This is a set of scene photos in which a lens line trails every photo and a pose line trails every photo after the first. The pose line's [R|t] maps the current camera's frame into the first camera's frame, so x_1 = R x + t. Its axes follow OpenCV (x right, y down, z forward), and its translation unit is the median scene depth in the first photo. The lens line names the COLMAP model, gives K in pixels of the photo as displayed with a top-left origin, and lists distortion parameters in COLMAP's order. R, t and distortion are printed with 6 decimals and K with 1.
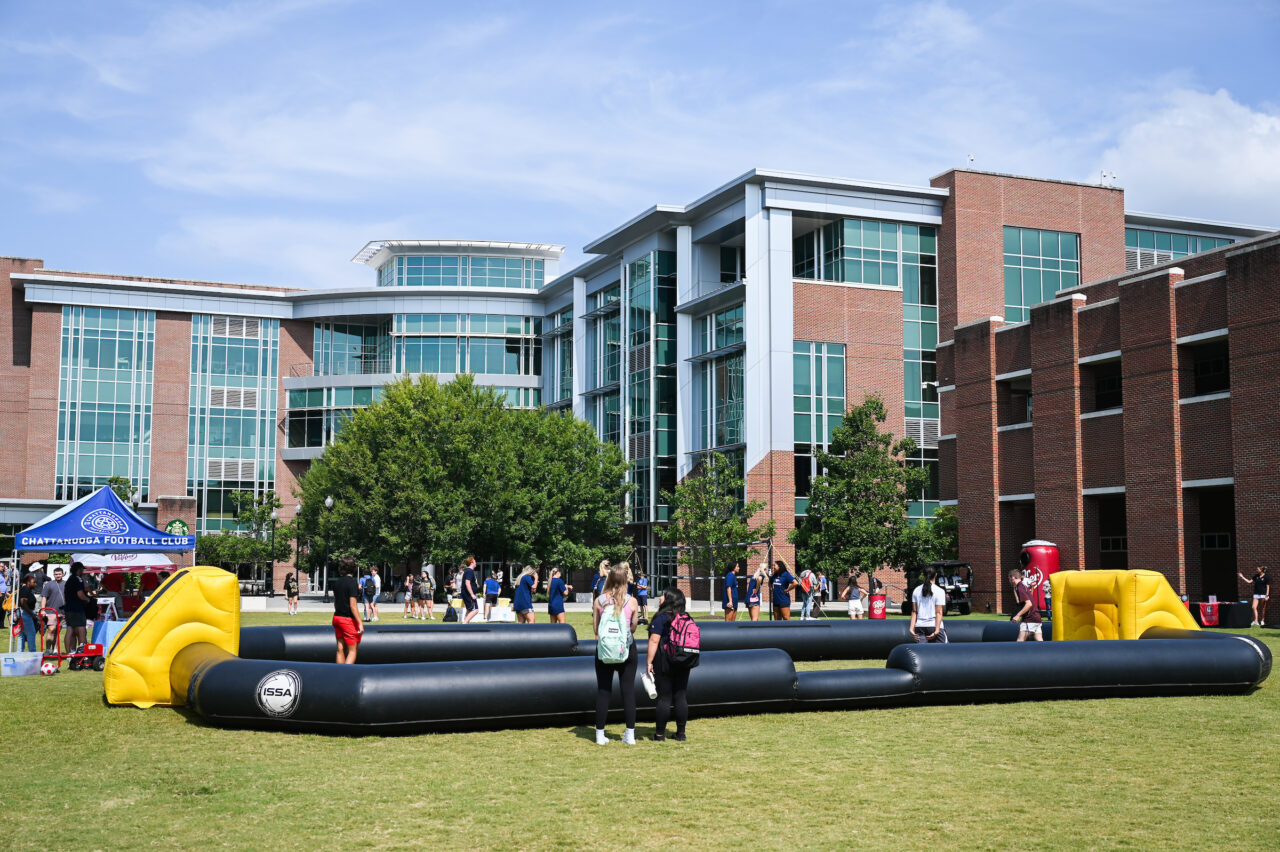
lens RADIAL K [[1441.8, 0, 641.1], [0, 1441.8, 425.6], [0, 0, 1]] dist [-0.001470, 0.000000]
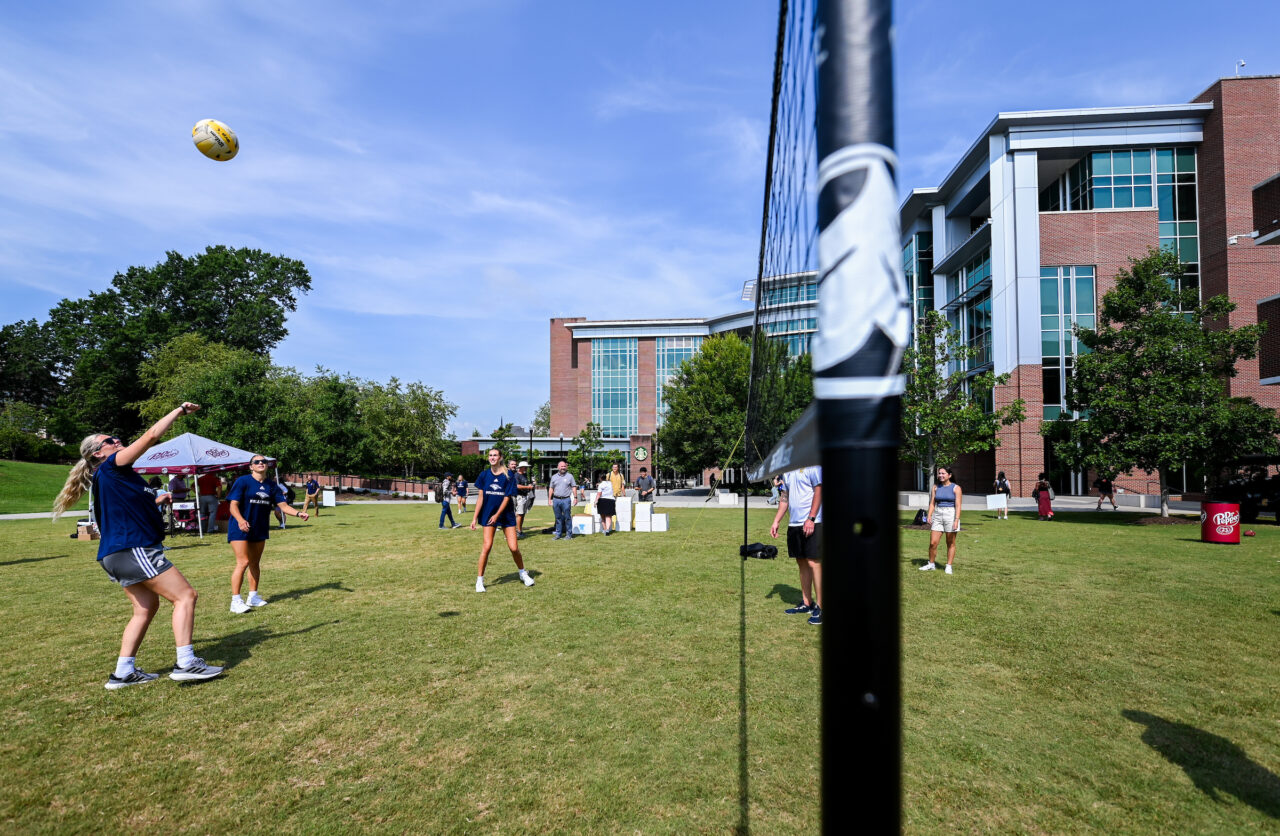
lens RADIAL K [[578.7, 0, 675.7], [0, 578.7, 460.8], [0, 0, 1]] dist [-0.000224, 0.001066]
pose [[0.900939, -0.019974, -0.433486, 0.040752], [0.052708, 0.996581, 0.063625, 0.046975], [0.430733, -0.080170, 0.898911, 0.442920]]
